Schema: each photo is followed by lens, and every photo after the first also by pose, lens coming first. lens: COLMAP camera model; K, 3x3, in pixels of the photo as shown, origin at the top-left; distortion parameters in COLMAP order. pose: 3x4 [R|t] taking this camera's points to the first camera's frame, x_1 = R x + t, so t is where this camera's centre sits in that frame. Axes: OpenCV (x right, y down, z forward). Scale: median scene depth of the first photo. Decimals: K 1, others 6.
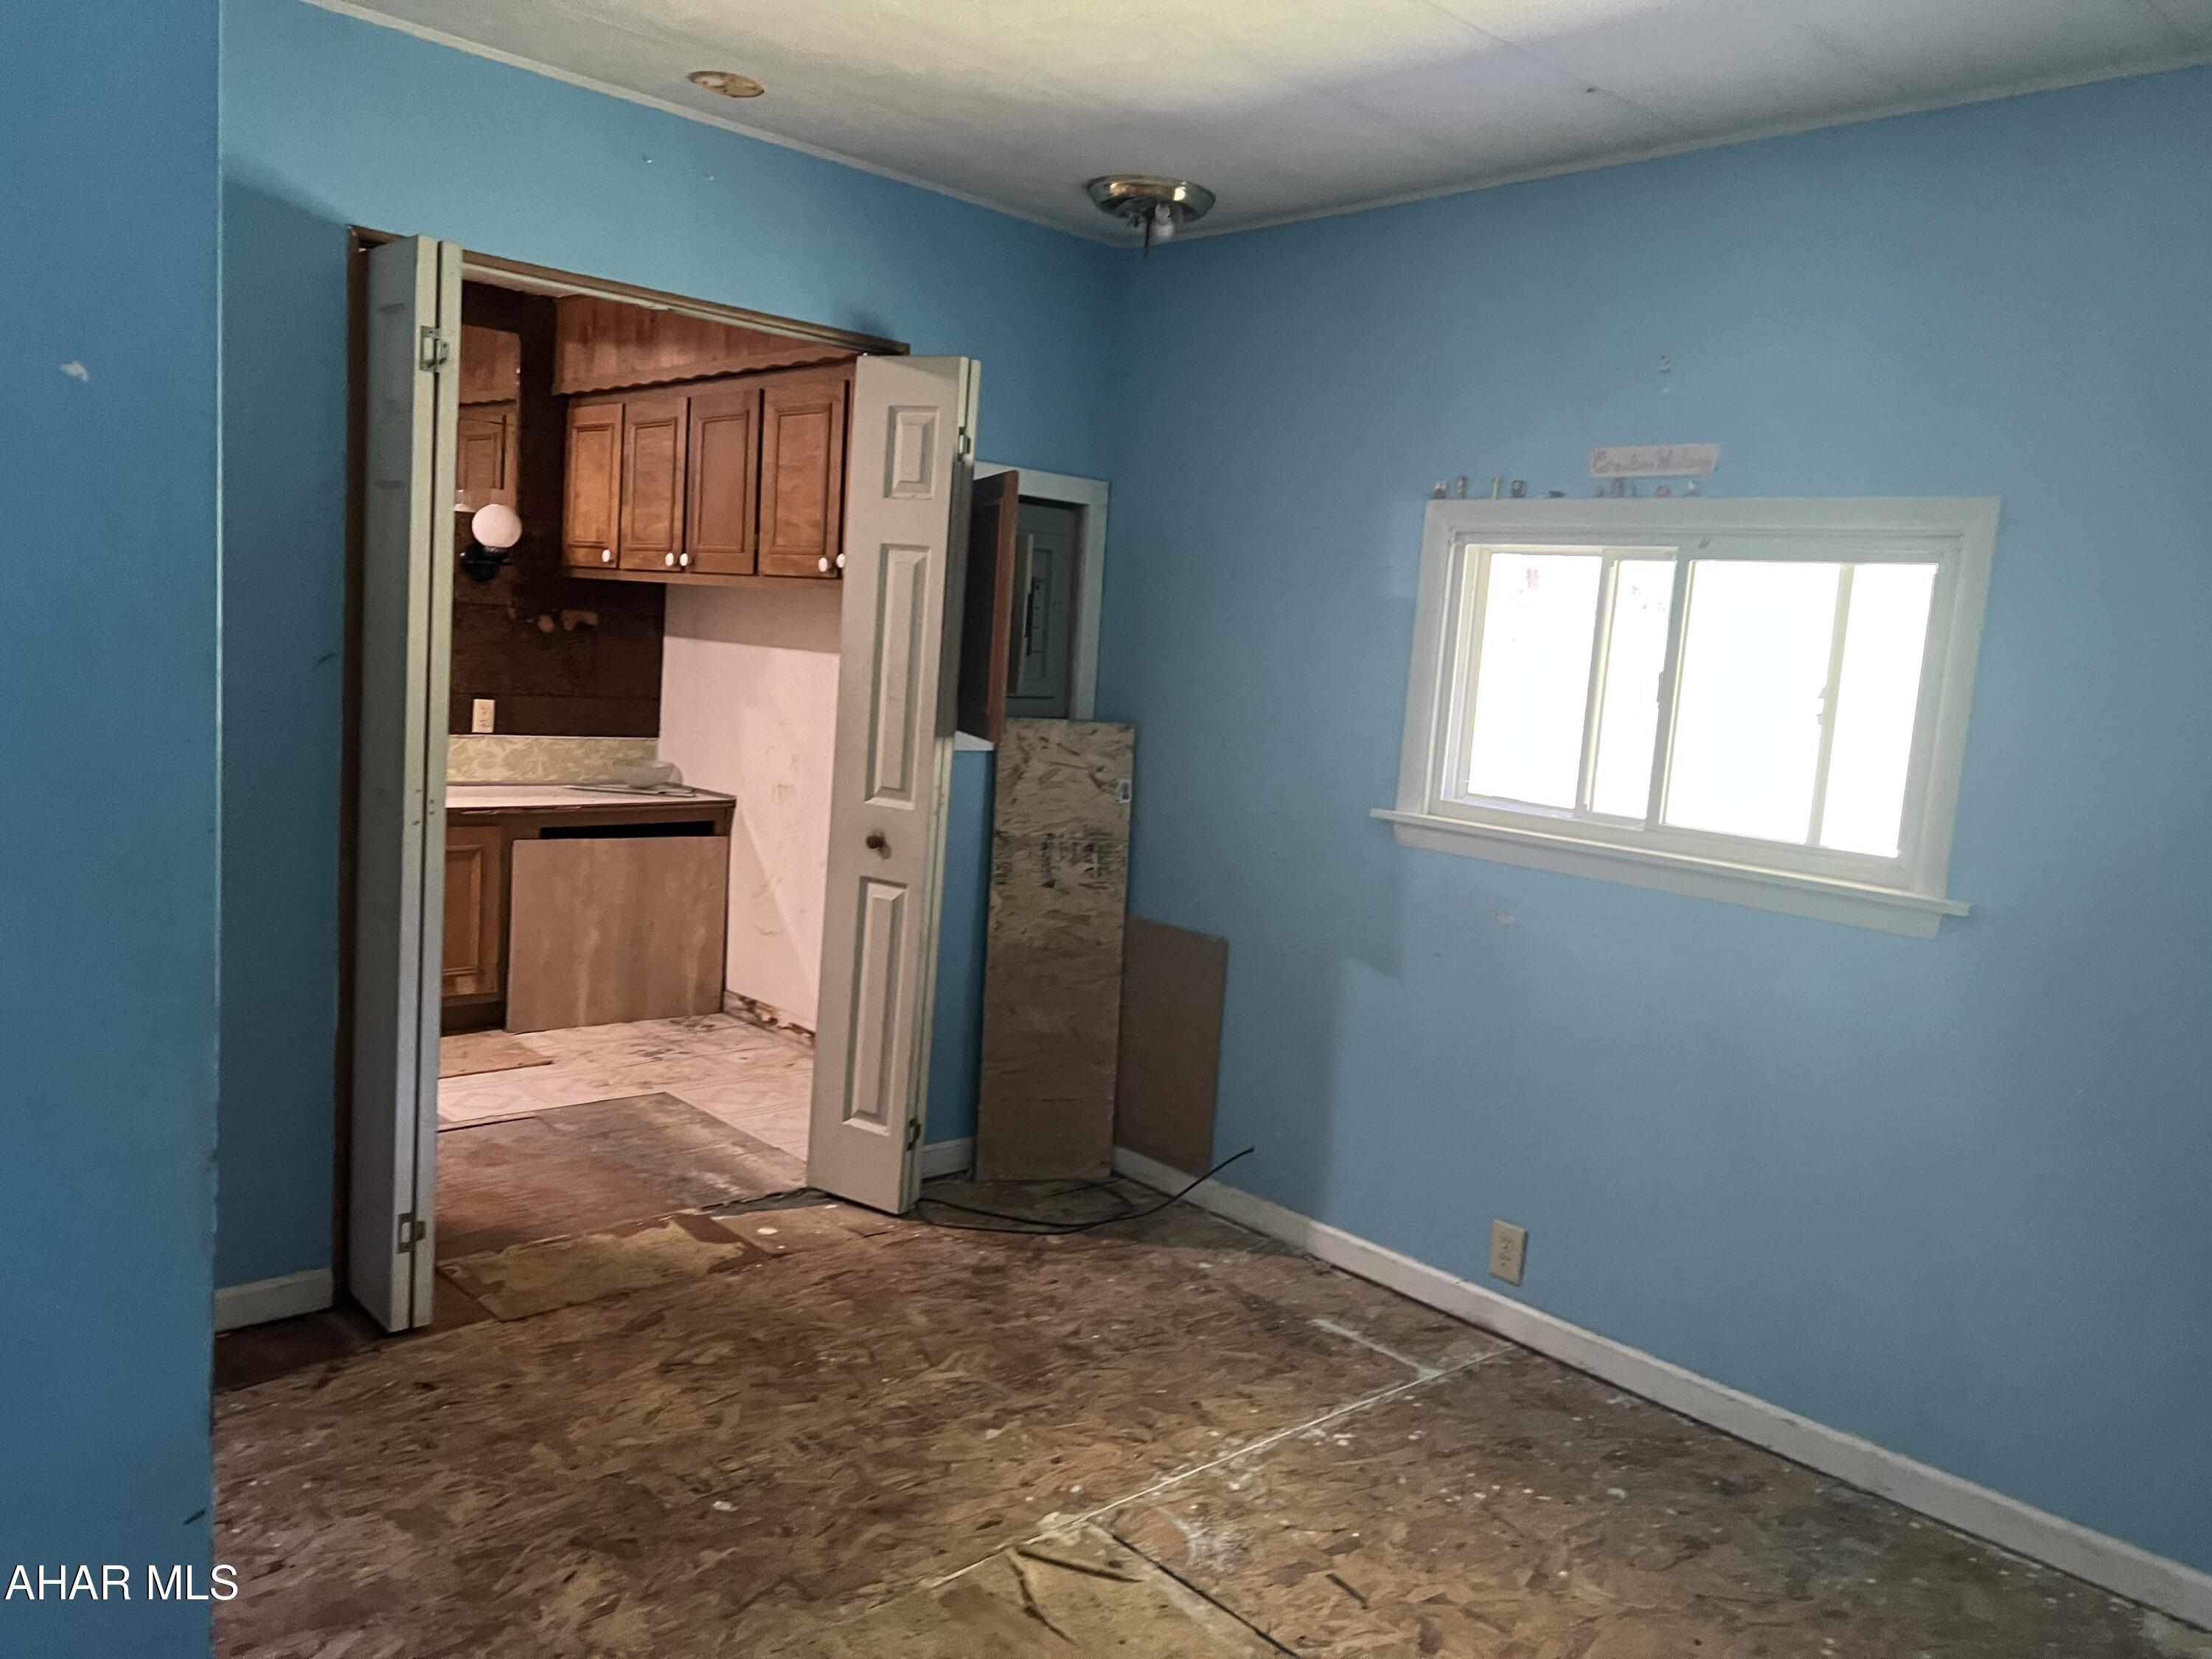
lens RADIAL K [[1660.4, 0, 1115.4], [0, 1660.4, 833.4], [0, 0, 1]] dist [0.056810, -0.071003]
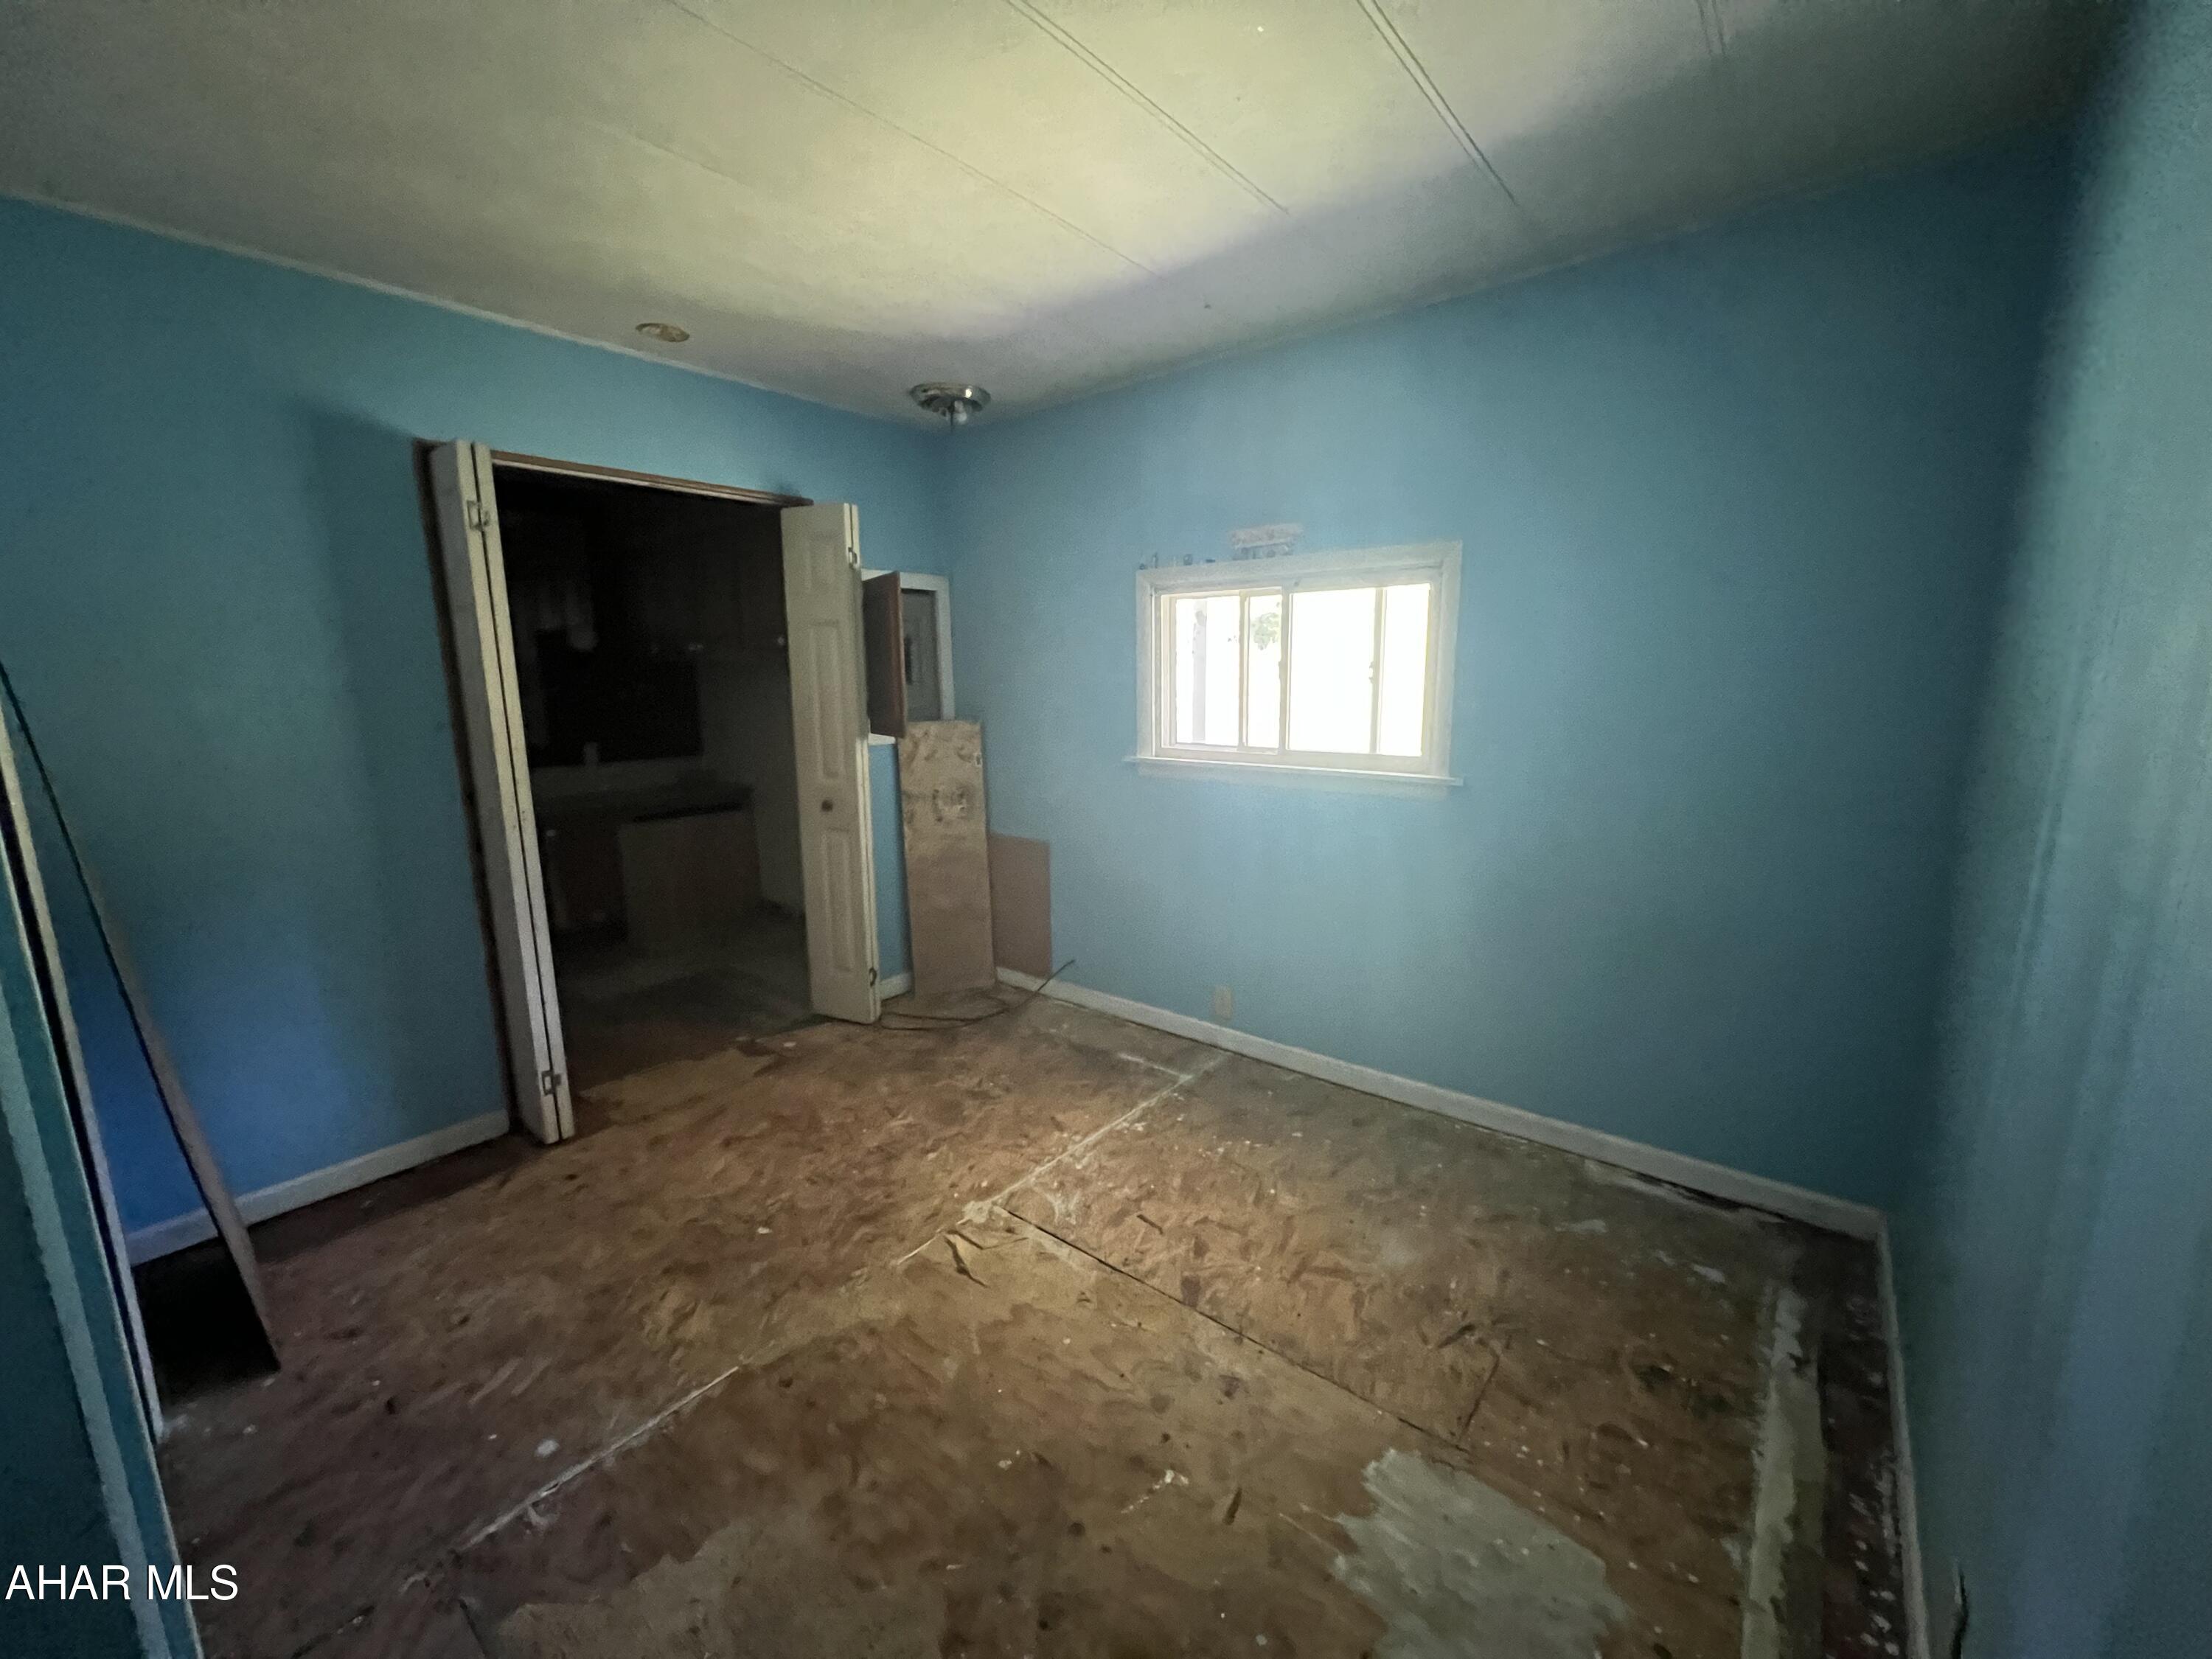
lens RADIAL K [[886.1, 0, 1100.4], [0, 886.1, 826.1], [0, 0, 1]] dist [-0.016961, -0.000150]
pose [[0.987645, -0.106876, 0.114604, 0.024892], [0.100231, 0.993014, 0.062270, -0.003281], [-0.120459, -0.050013, 0.991458, 0.121405]]
